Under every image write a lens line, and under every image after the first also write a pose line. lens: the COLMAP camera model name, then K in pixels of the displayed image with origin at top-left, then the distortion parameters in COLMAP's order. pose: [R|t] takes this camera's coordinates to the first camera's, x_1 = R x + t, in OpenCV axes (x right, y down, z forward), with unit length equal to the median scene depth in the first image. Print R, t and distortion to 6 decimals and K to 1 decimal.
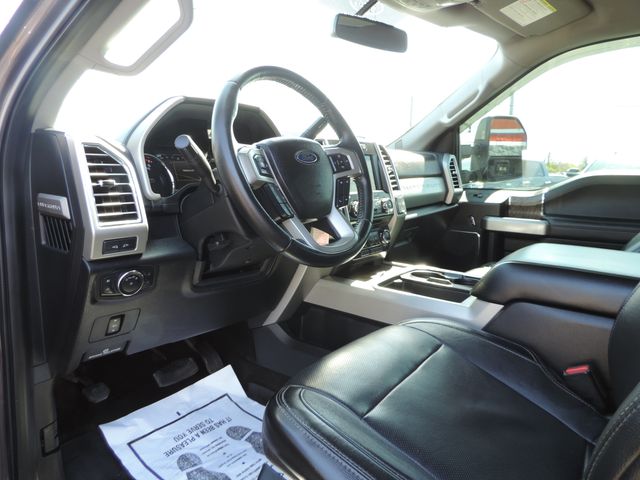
lens RADIAL K [[441.2, 0, 320.0], [0, 441.2, 240.0], [0, 0, 1]] dist [-0.035211, 0.002904]
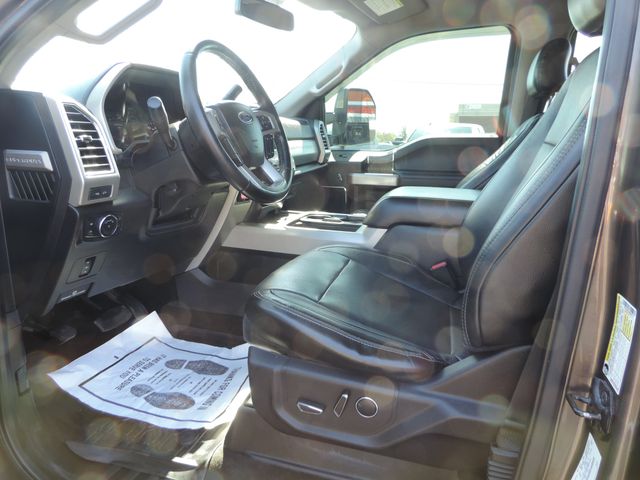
lens RADIAL K [[429.3, 0, 320.0], [0, 429.3, 240.0], [0, 0, 1]] dist [-0.055645, 0.001171]
pose [[0.942733, -0.079511, 0.323933, -0.175355], [0.055149, 0.994962, 0.083719, 0.047543], [-0.328958, -0.061060, 0.942369, -0.160394]]
